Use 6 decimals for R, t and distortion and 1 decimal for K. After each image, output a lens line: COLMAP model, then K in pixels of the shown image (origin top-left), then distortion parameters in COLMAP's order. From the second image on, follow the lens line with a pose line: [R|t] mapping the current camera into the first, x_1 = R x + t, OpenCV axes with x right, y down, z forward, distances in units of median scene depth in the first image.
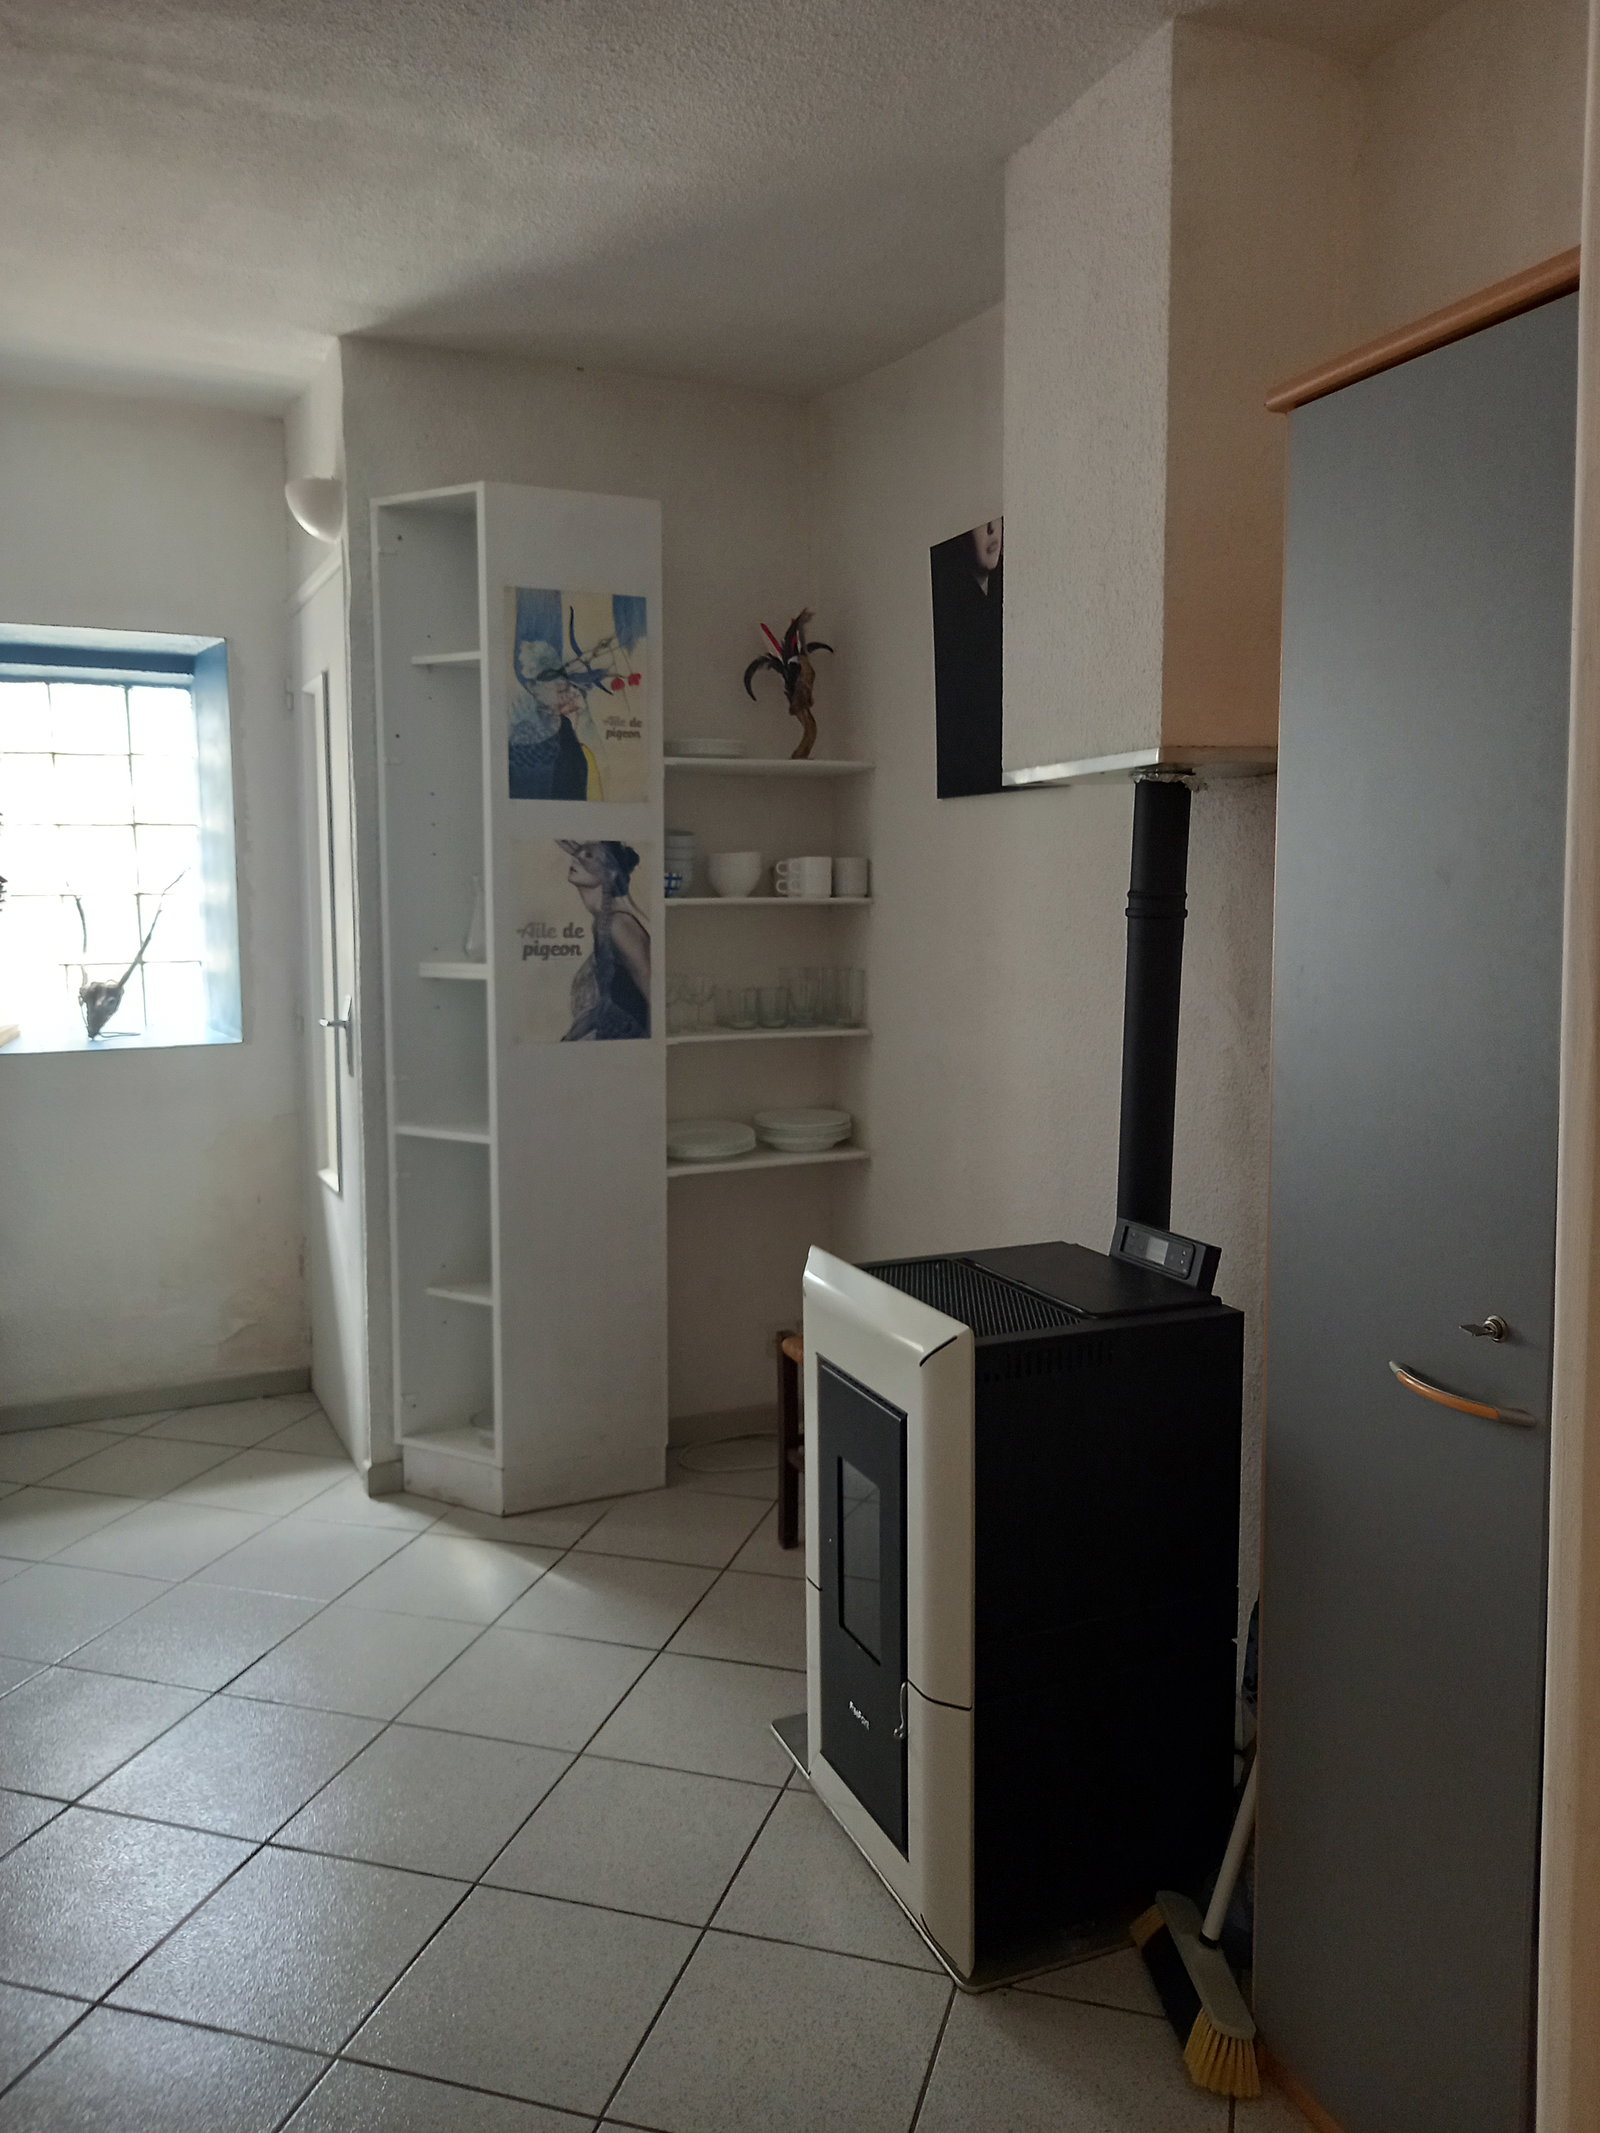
lens RADIAL K [[1558.2, 0, 800.0], [0, 1558.2, 1066.5], [0, 0, 1]] dist [0.042618, -0.048217]
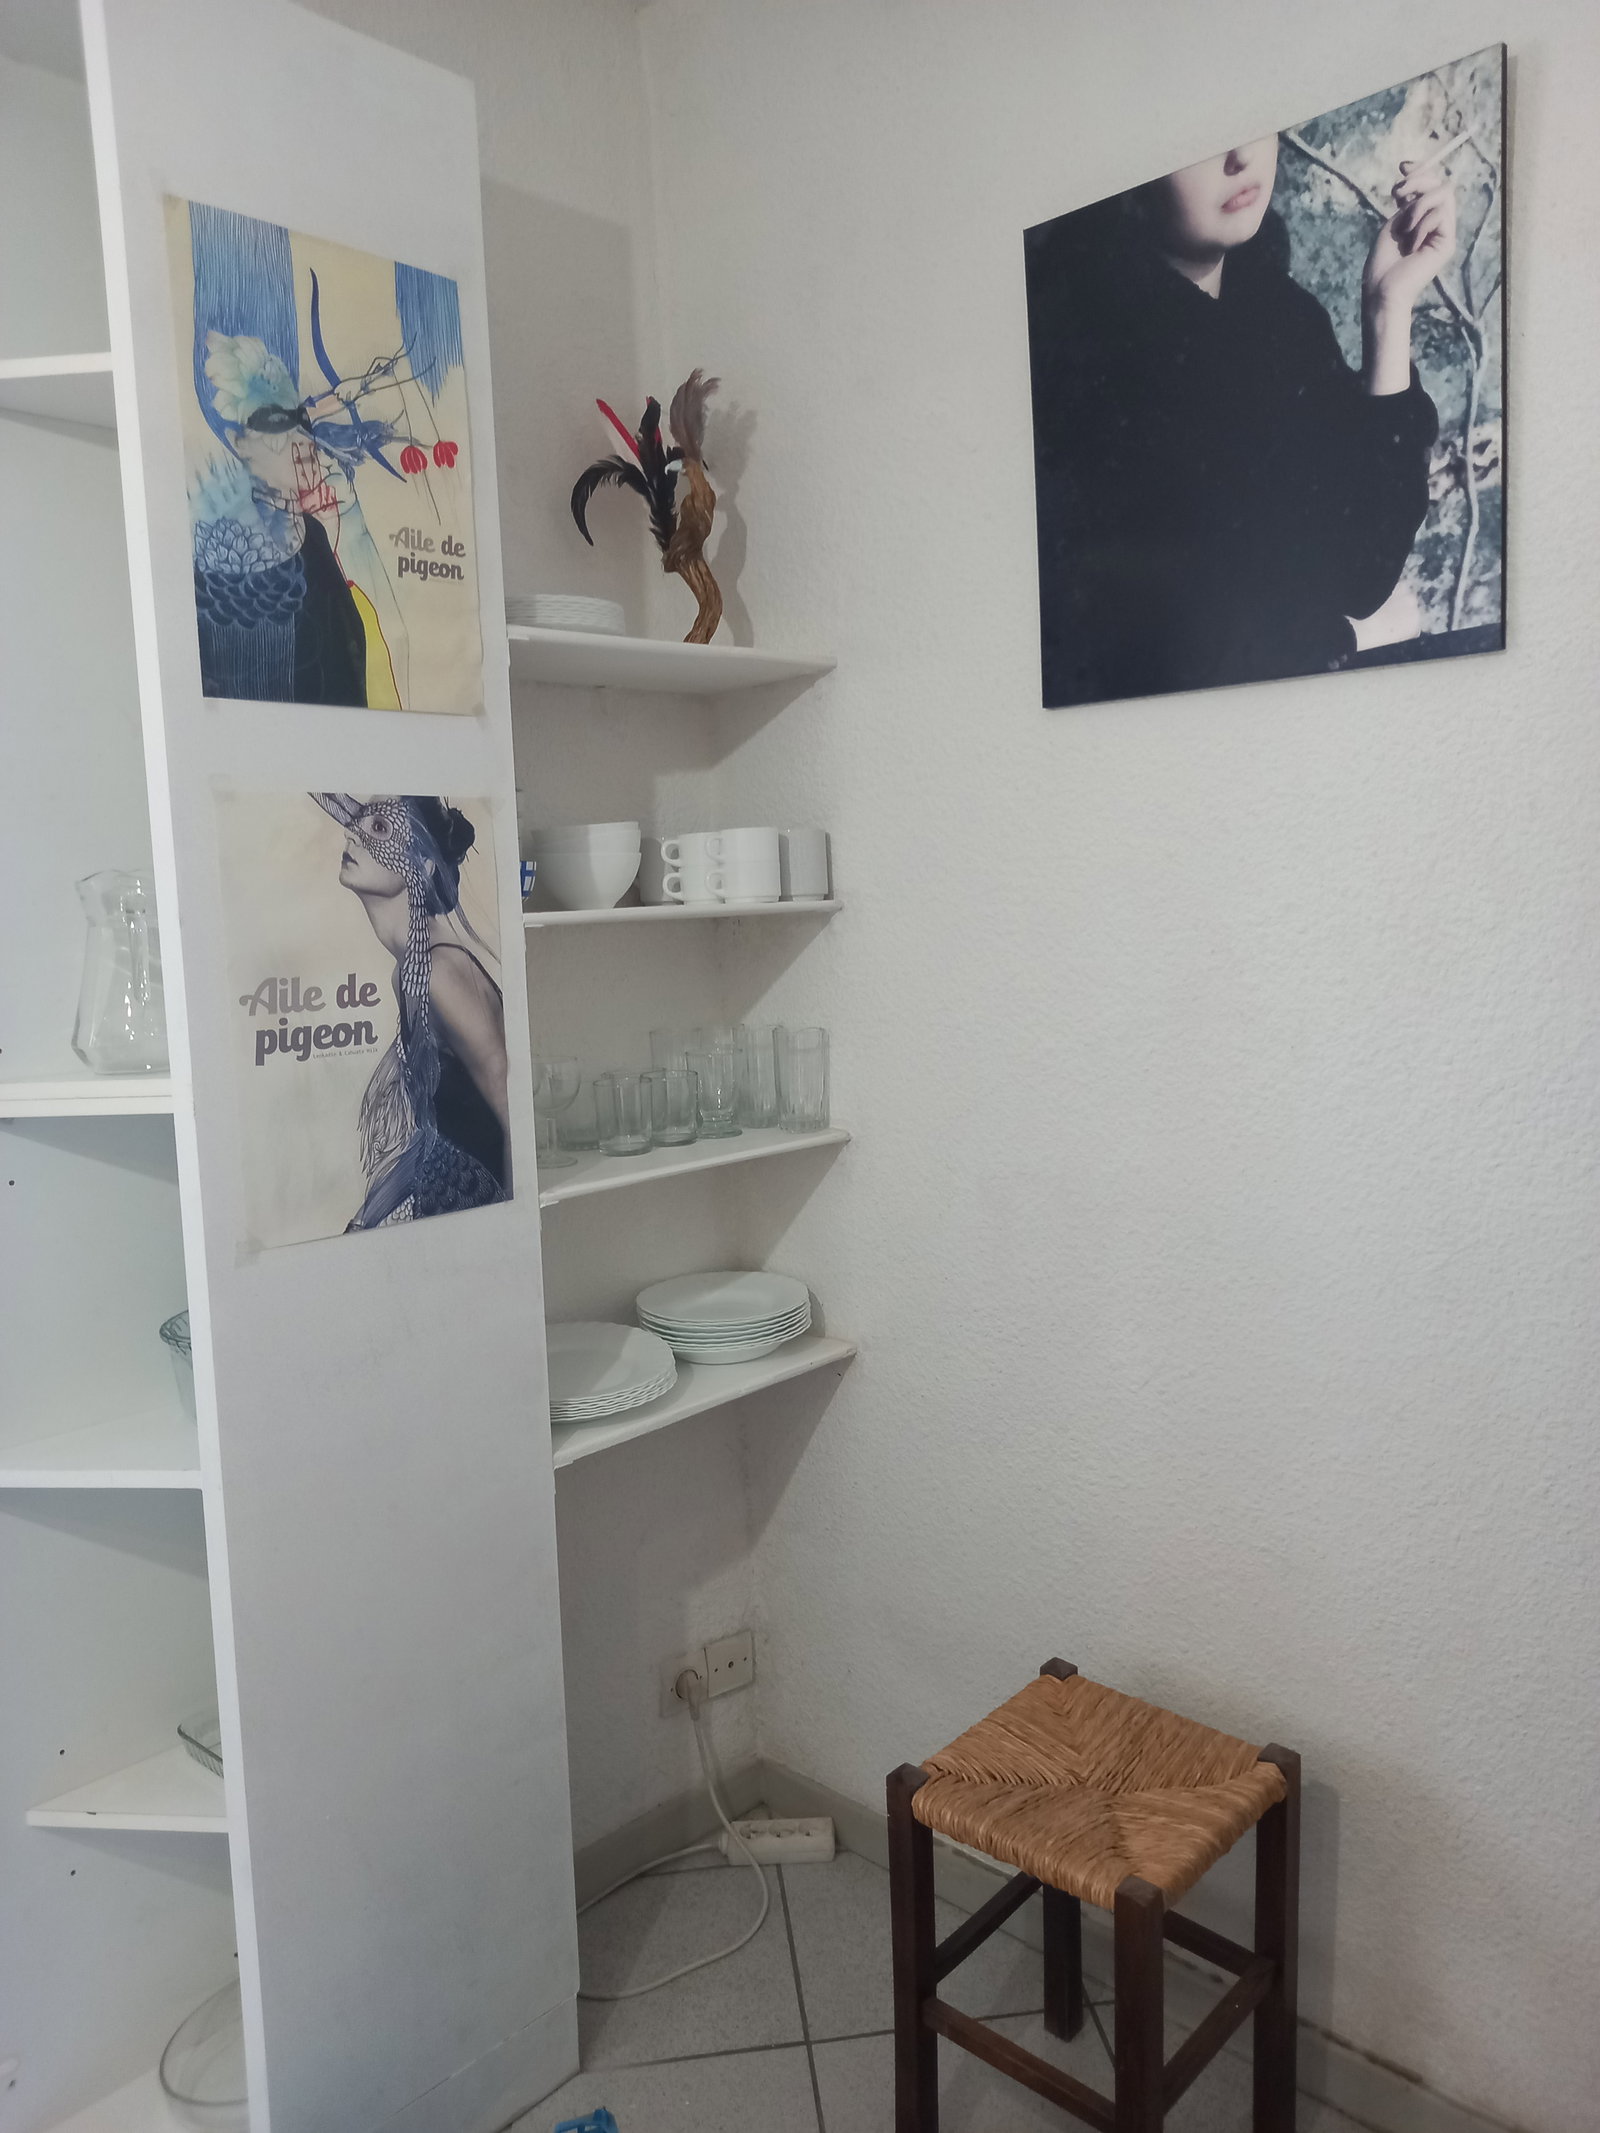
lens RADIAL K [[1558.2, 0, 800.0], [0, 1558.2, 1066.5], [0, 0, 1]] dist [0.042618, -0.048217]
pose [[0.914211, -0.080181, 0.397227, -0.211425], [0.085318, 0.996342, 0.004756, -0.056225], [-0.396156, 0.029542, 0.917708, 0.528097]]
